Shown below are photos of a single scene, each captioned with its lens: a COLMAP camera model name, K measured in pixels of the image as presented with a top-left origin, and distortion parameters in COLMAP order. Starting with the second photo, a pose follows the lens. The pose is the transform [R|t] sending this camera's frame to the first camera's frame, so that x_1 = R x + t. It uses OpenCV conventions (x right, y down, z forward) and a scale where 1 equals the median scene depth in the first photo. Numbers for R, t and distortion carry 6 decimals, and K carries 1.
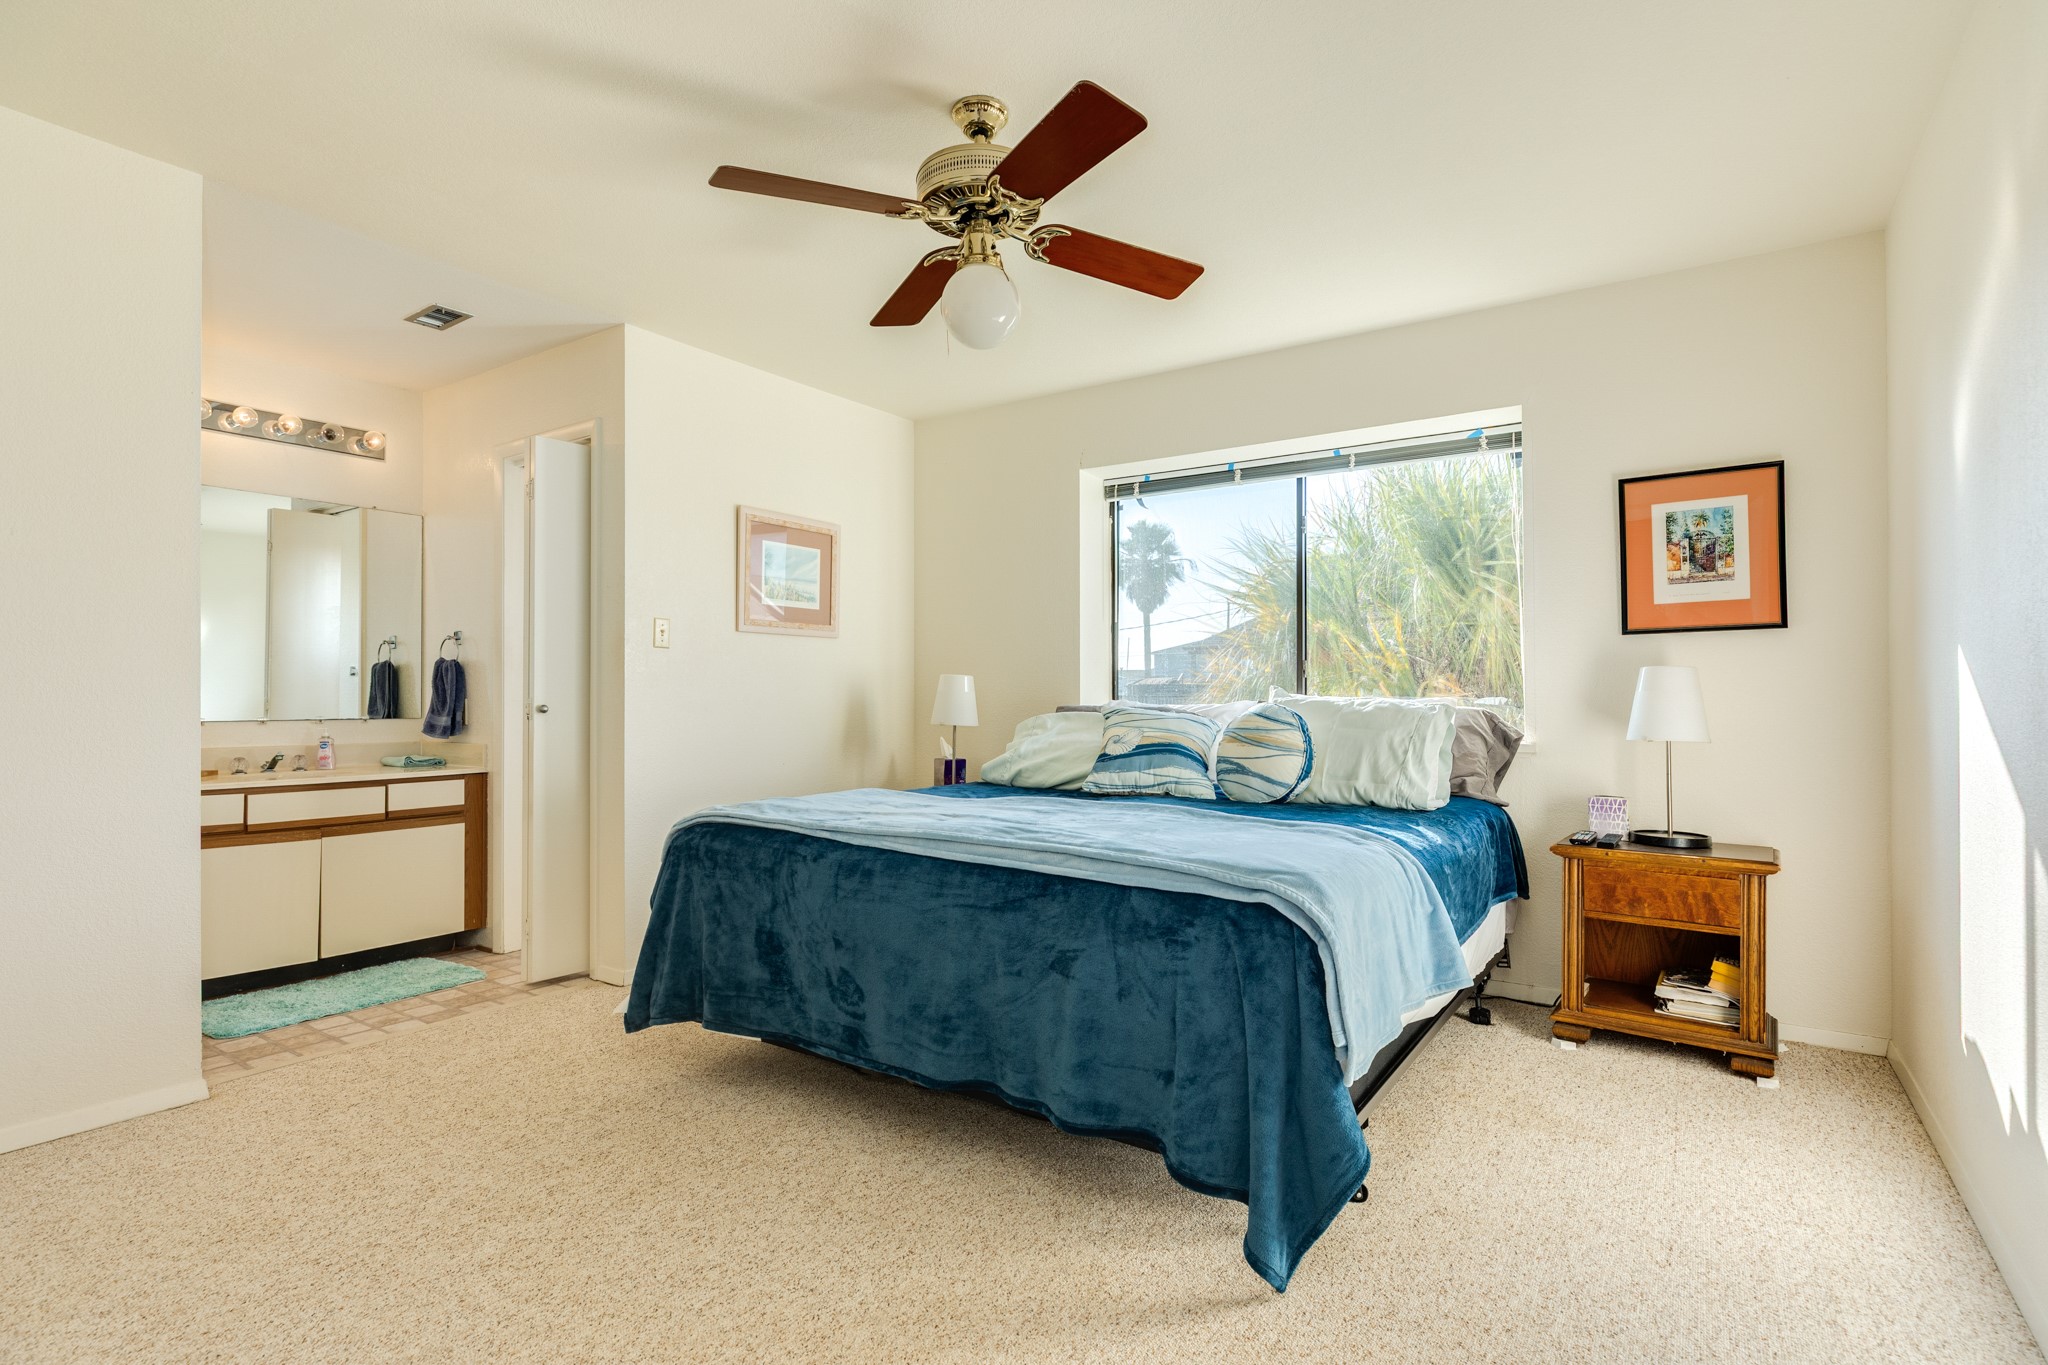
lens RADIAL K [[1024.1, 0, 1025.6], [0, 1024.1, 688.6], [0, 0, 1]] dist [0.001727, 0.000525]
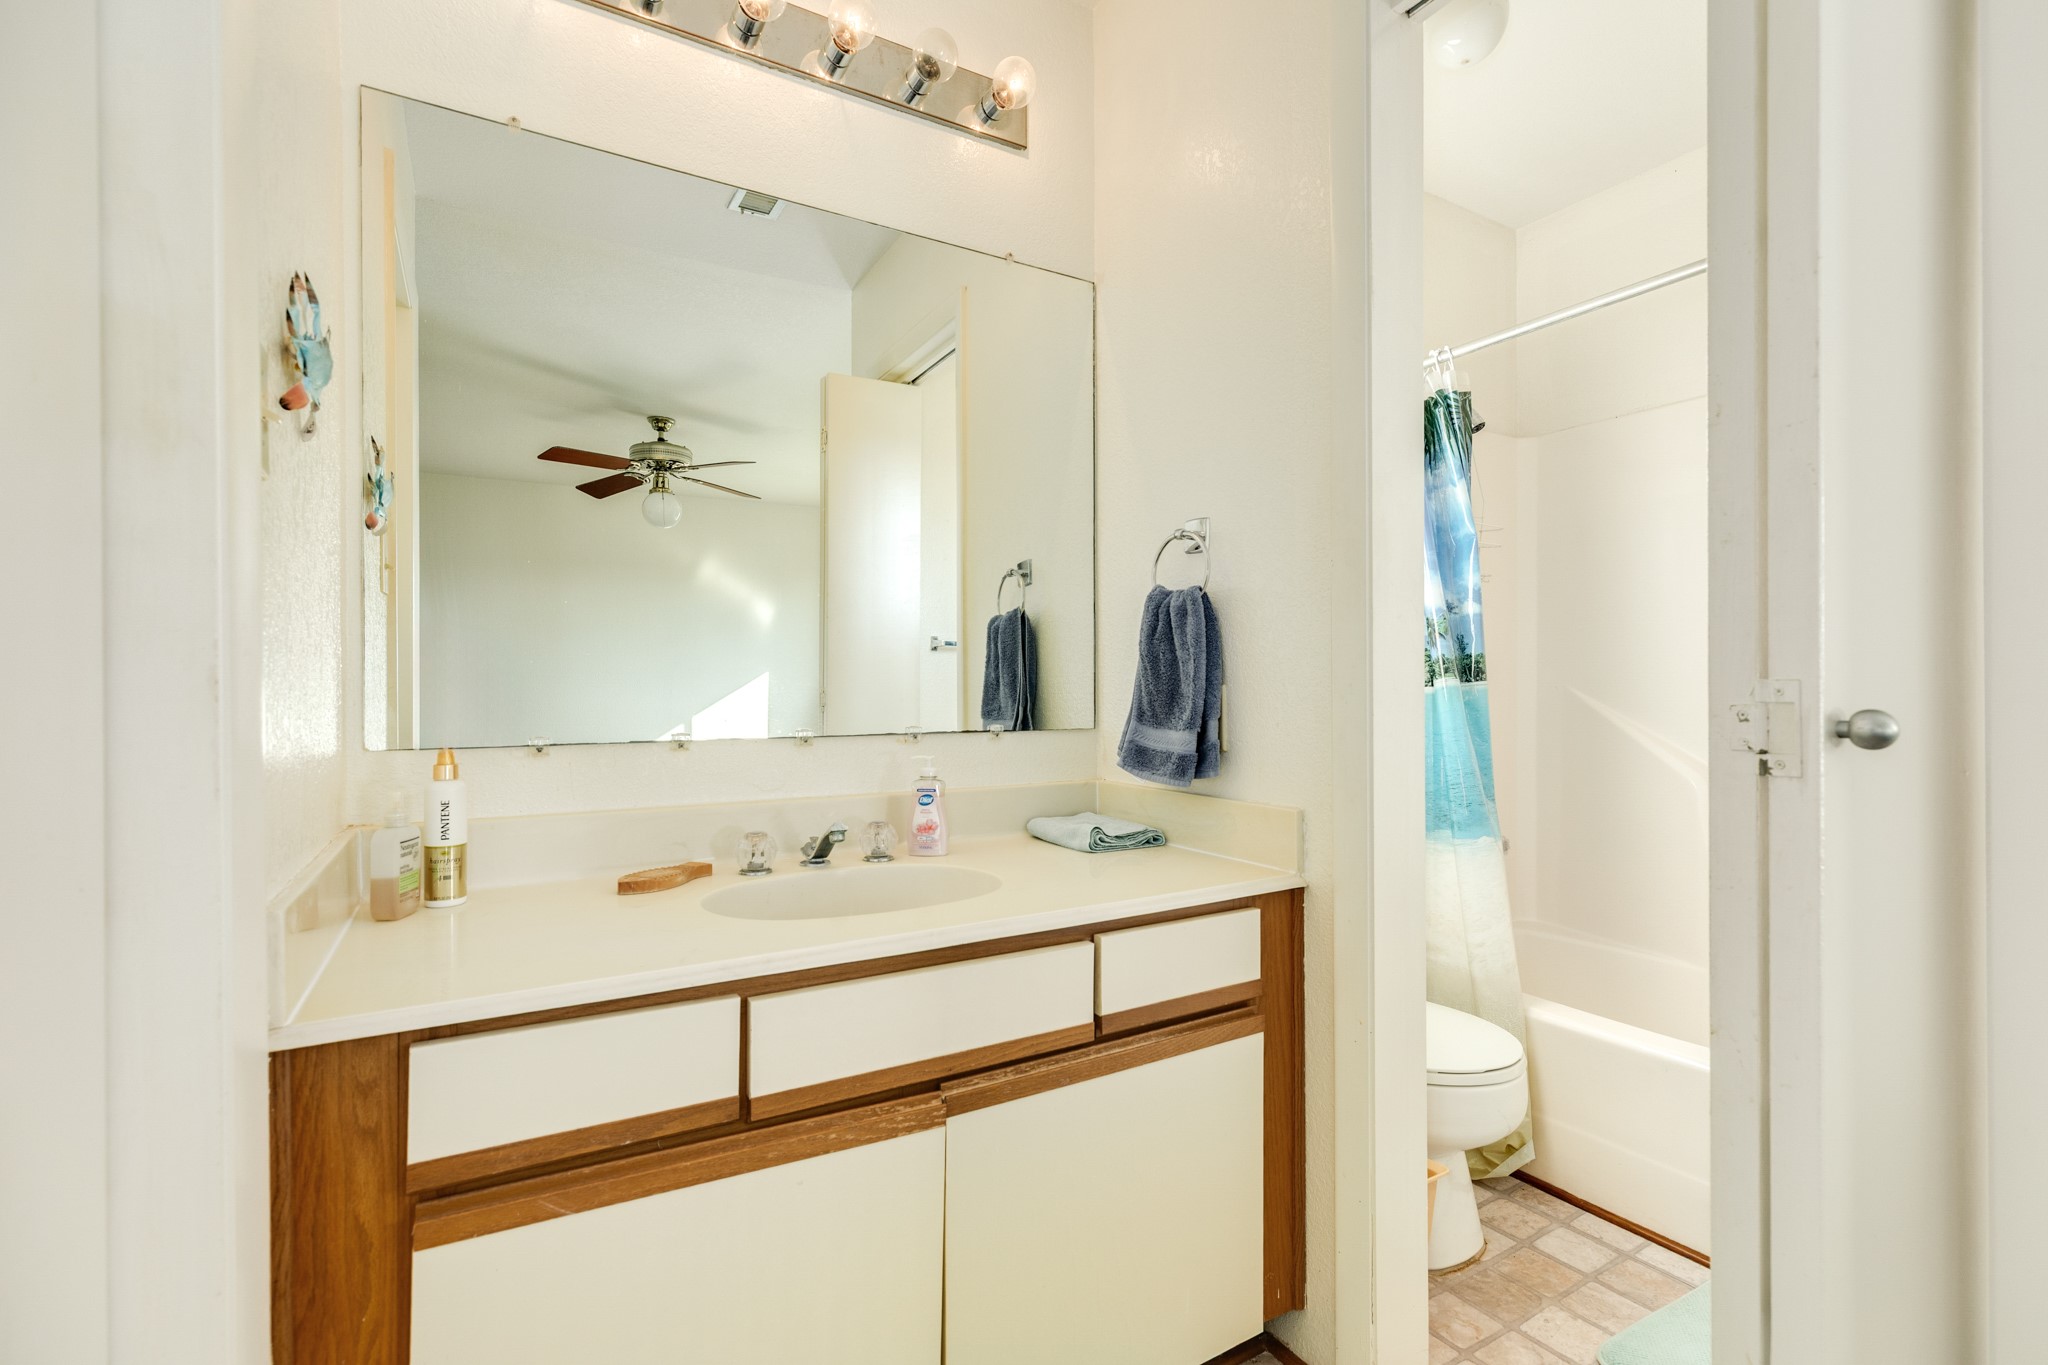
lens RADIAL K [[911.6, 0, 1014.5], [0, 911.6, 688.6], [0, 0, 1]] dist [-0.001348, 0.000050]
pose [[0.899804, -0.004361, -0.436272, -0.470703], [0.009782, 0.999900, 0.010179, 0.006868], [0.436184, -0.013426, 0.899757, 0.655336]]
